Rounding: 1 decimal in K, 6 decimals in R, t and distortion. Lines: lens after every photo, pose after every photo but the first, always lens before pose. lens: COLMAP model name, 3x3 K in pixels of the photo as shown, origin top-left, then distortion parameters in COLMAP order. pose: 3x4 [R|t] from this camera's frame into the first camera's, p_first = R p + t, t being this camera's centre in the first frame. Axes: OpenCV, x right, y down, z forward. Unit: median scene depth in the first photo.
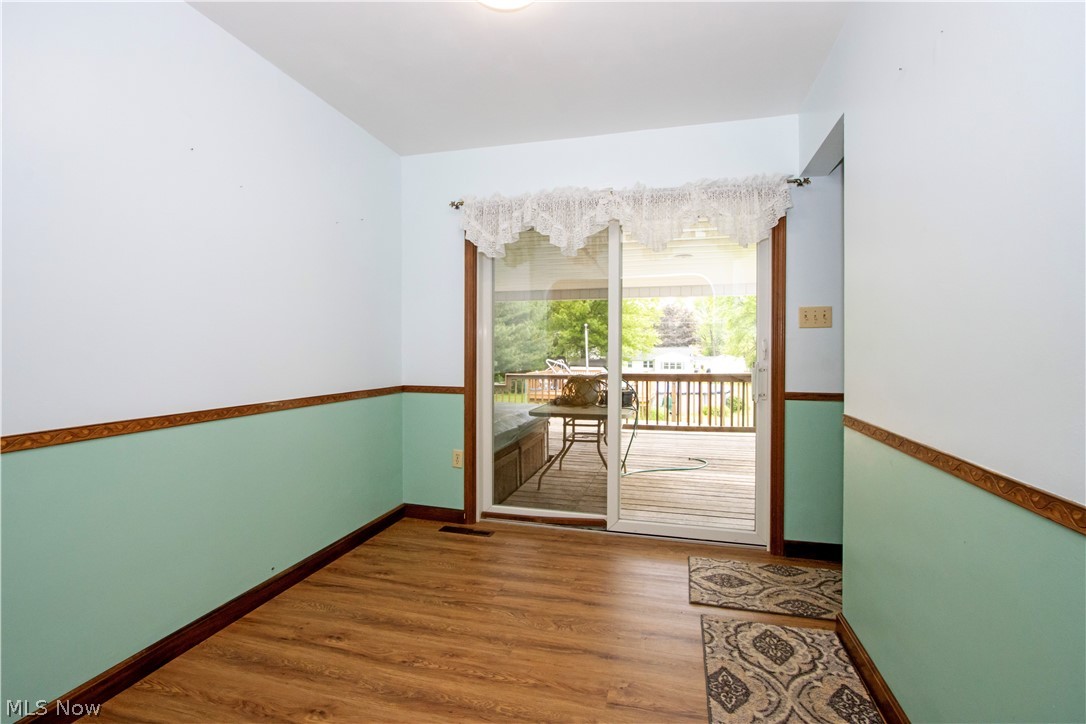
lens RADIAL K [[504.0, 0, 541.7], [0, 504.0, 356.9], [0, 0, 1]] dist [0.002409, -0.000075]
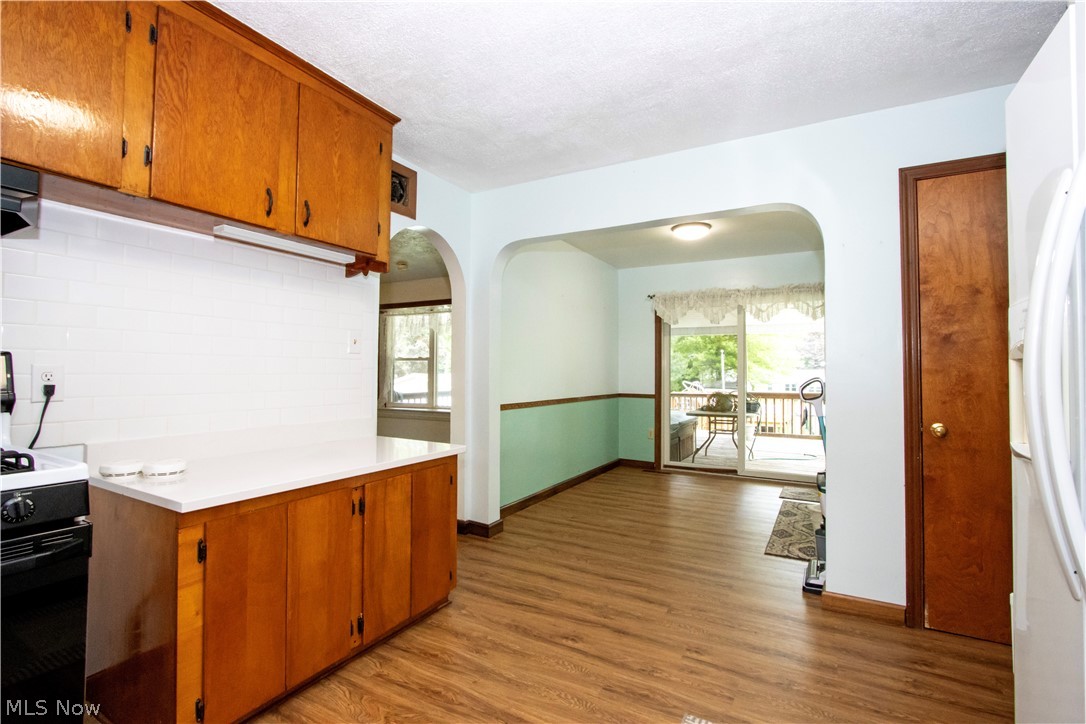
lens RADIAL K [[504.0, 0, 549.6], [0, 504.0, 360.2], [0, 0, 1]] dist [0.002409, -0.000075]
pose [[0.971188, -0.002225, -0.238303, -0.059465], [-0.006419, 0.999349, -0.035490, 0.001746], [0.238227, 0.035997, 0.970542, -0.594836]]
